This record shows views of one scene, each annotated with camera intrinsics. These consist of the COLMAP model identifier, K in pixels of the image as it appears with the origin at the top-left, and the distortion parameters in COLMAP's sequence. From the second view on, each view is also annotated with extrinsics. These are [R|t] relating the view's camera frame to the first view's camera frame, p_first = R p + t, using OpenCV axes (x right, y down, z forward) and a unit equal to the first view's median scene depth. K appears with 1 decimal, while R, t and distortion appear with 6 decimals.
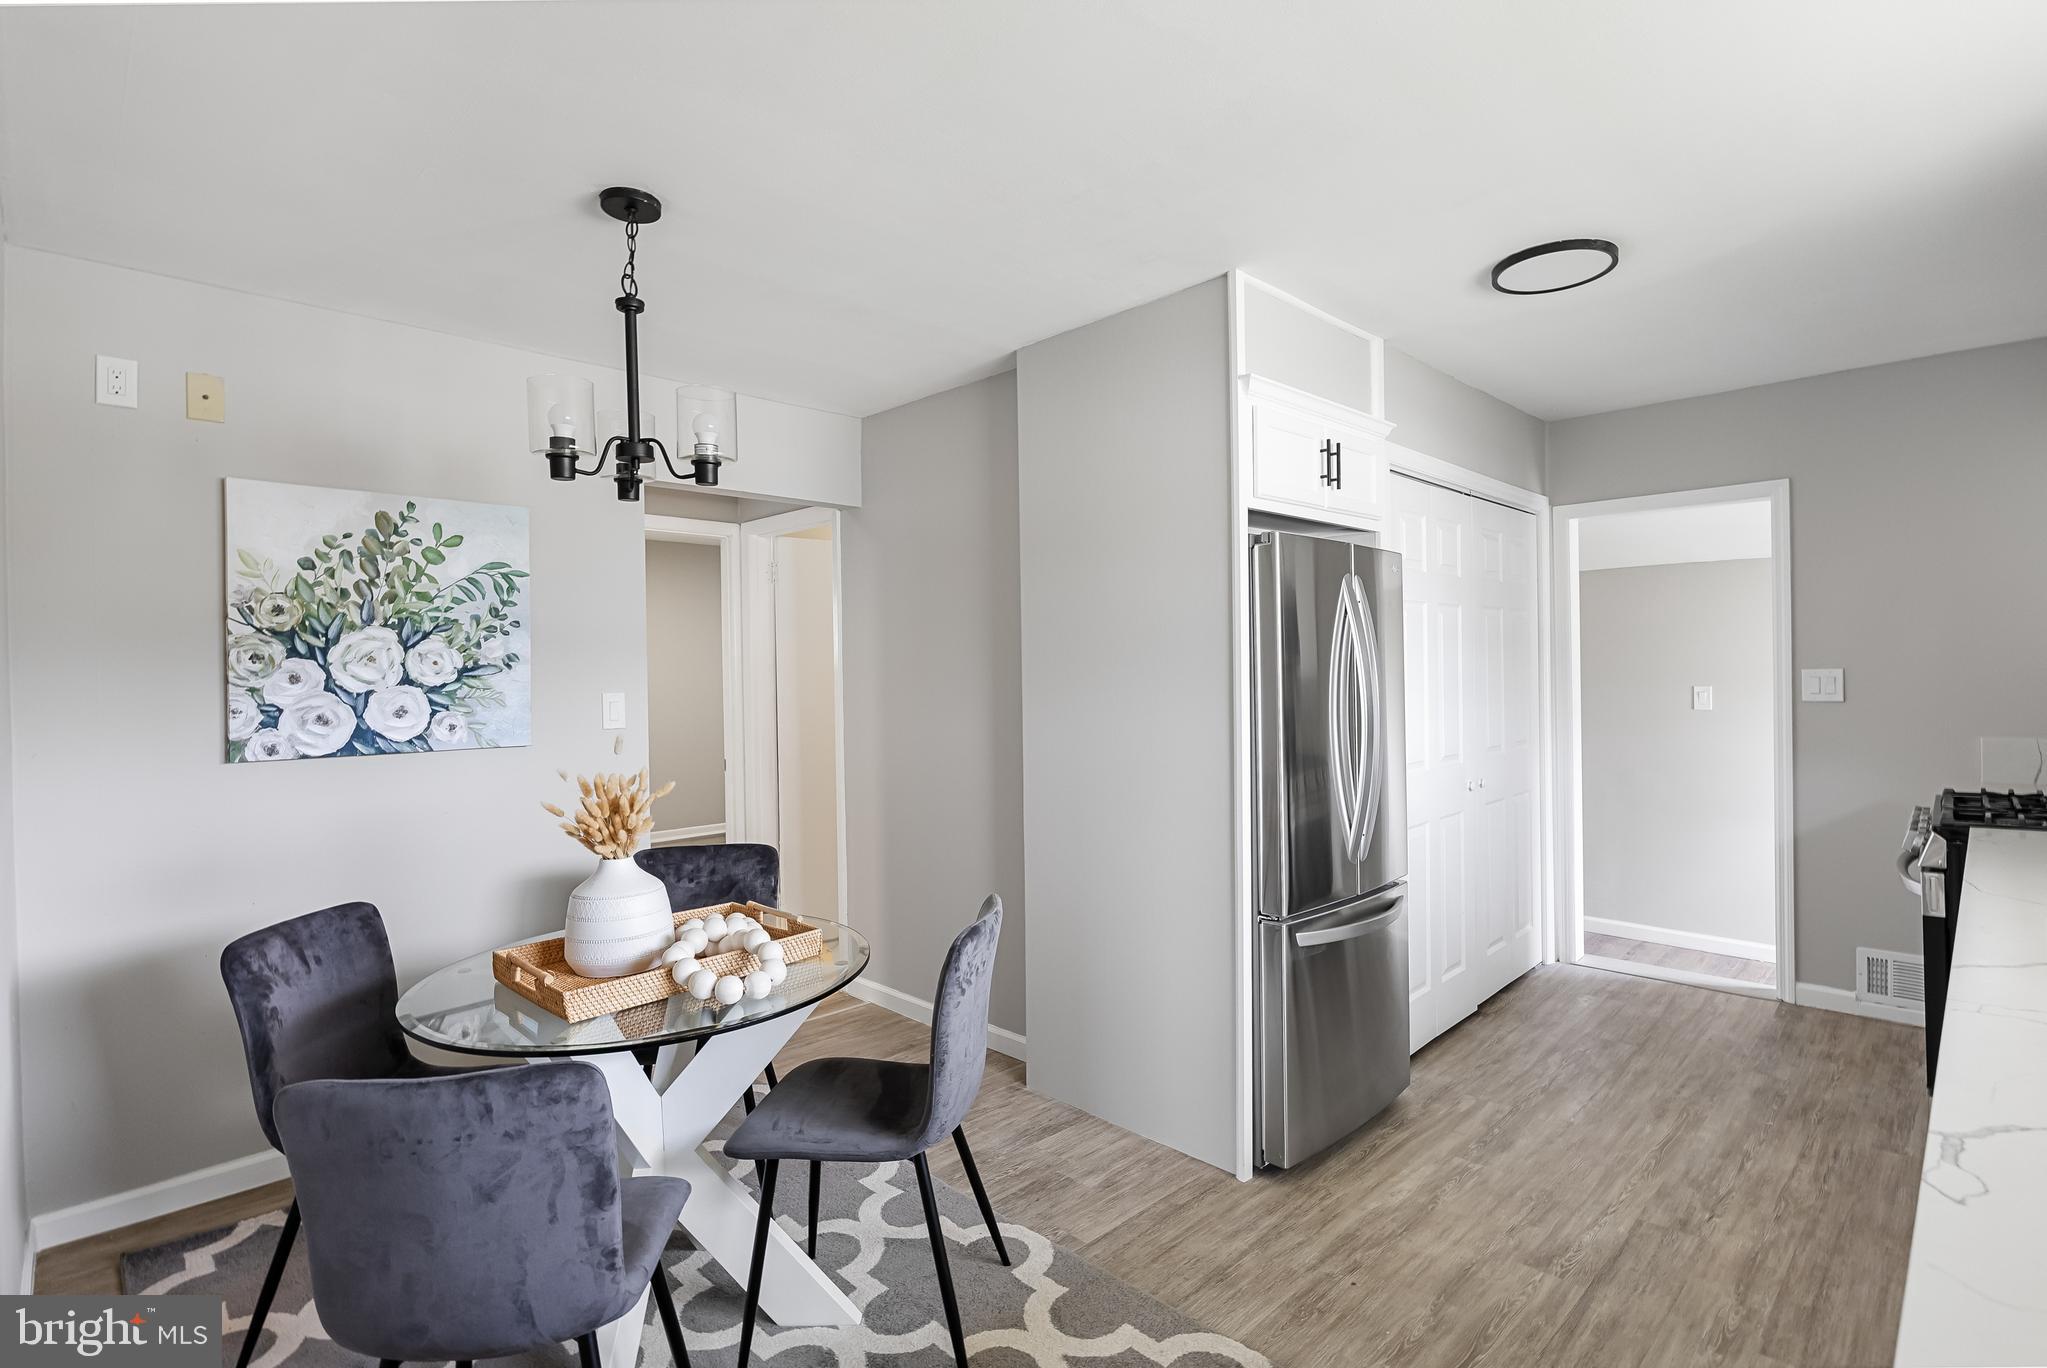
lens RADIAL K [[976.3, 0, 1030.0], [0, 976.3, 682.7], [0, 0, 1]] dist [-0.002265, -0.000070]
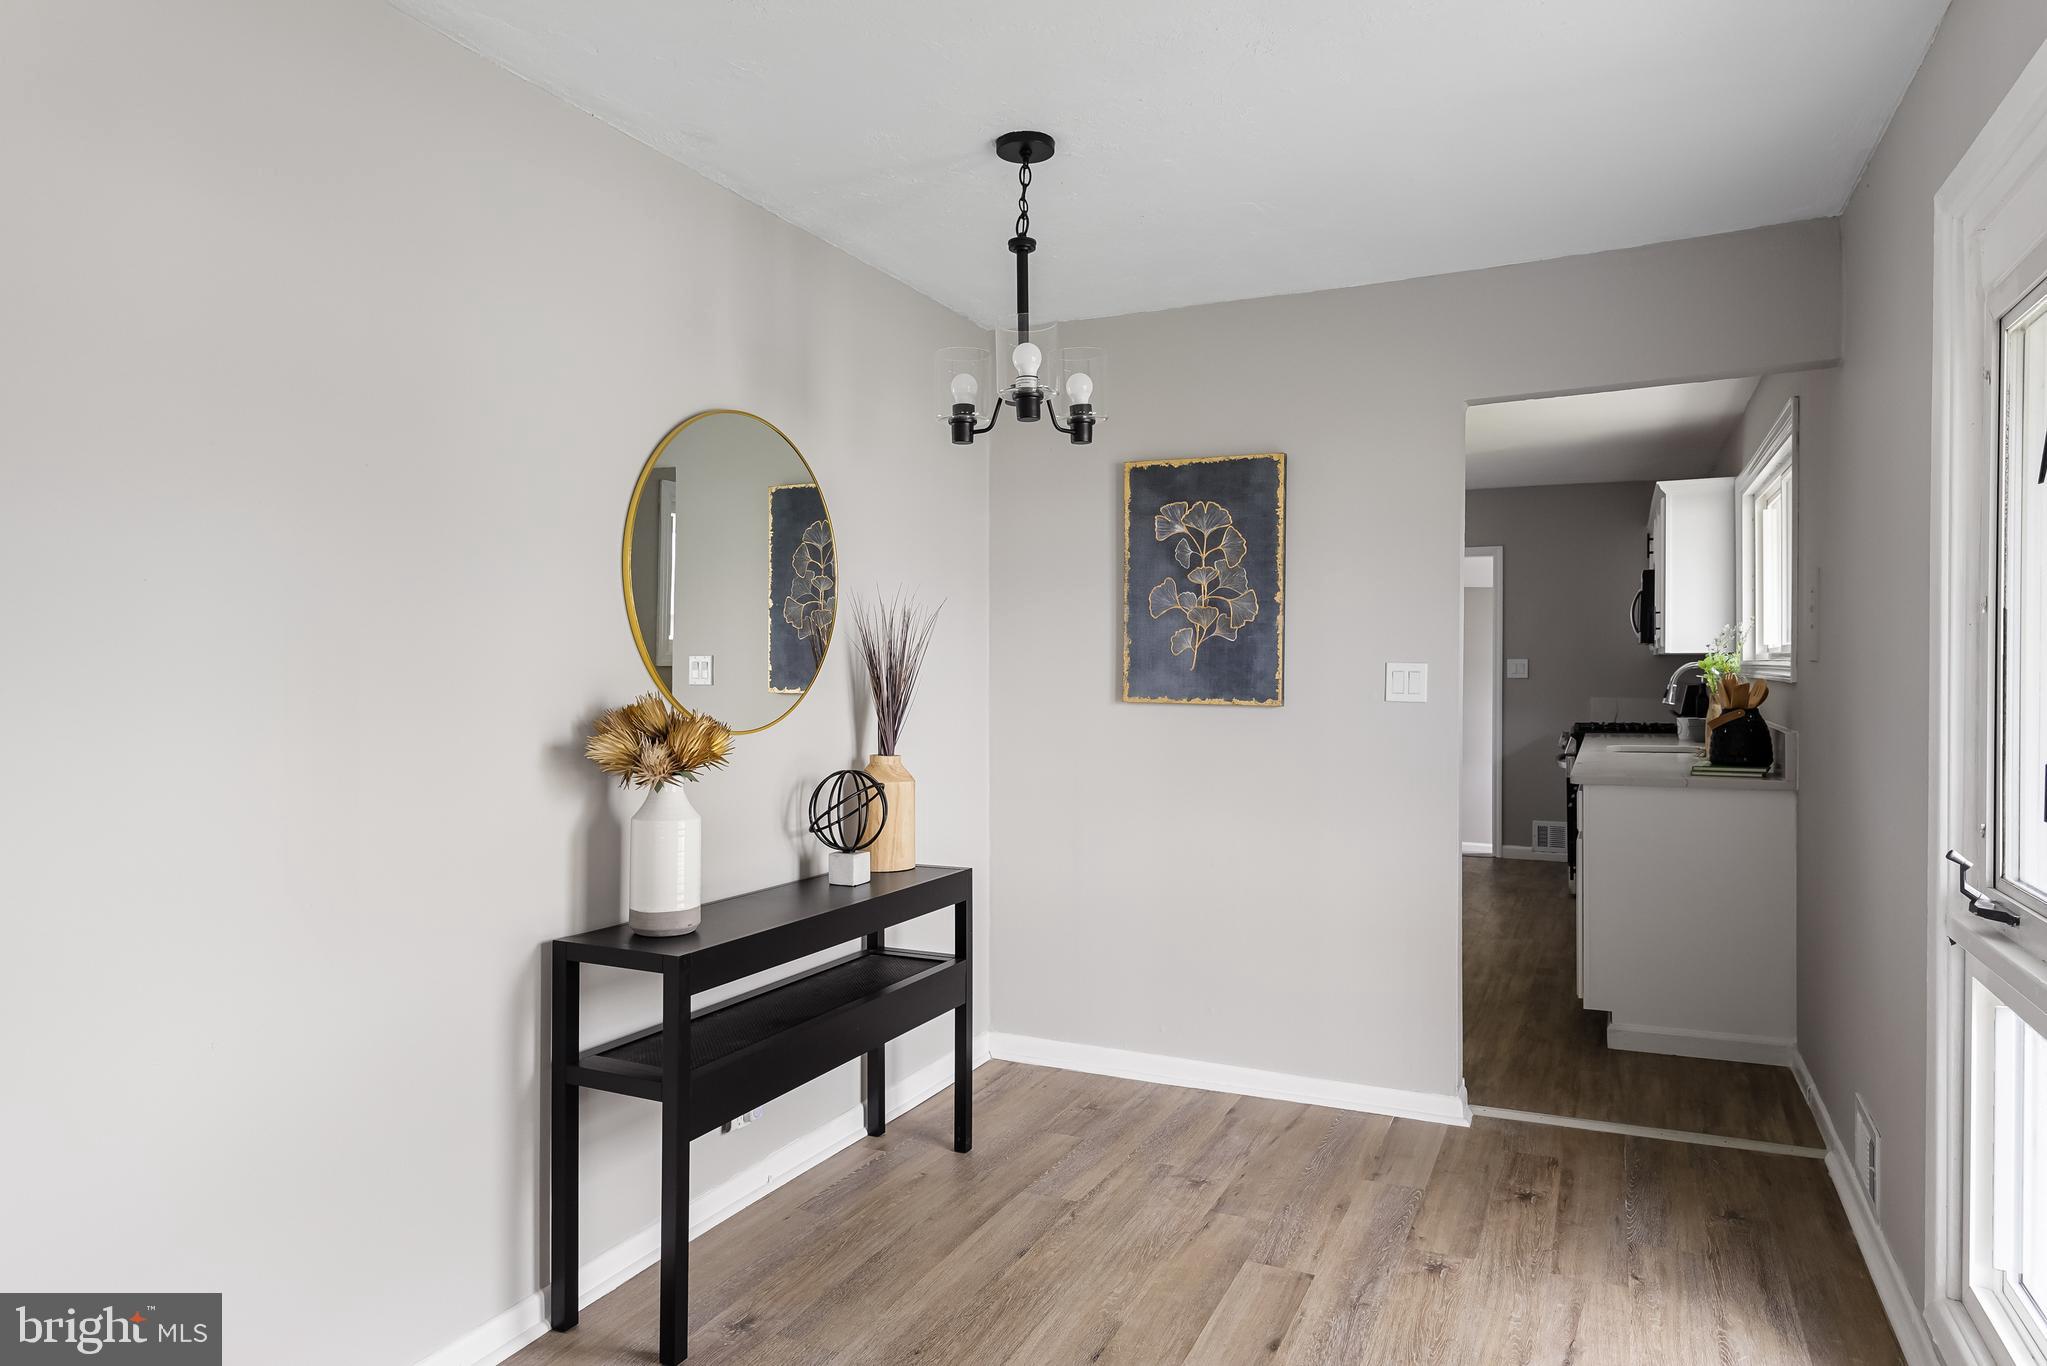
lens RADIAL K [[1271.5, 0, 1019.8], [0, 1271.5, 674.9], [0, 0, 1]] dist [0.002133, 0.000232]
pose [[0.940182, 0.016865, 0.340254, -1.043060], [-0.015186, 0.999856, -0.007597, 0.059923], [-0.340333, 0.001976, 0.940303, -1.086671]]
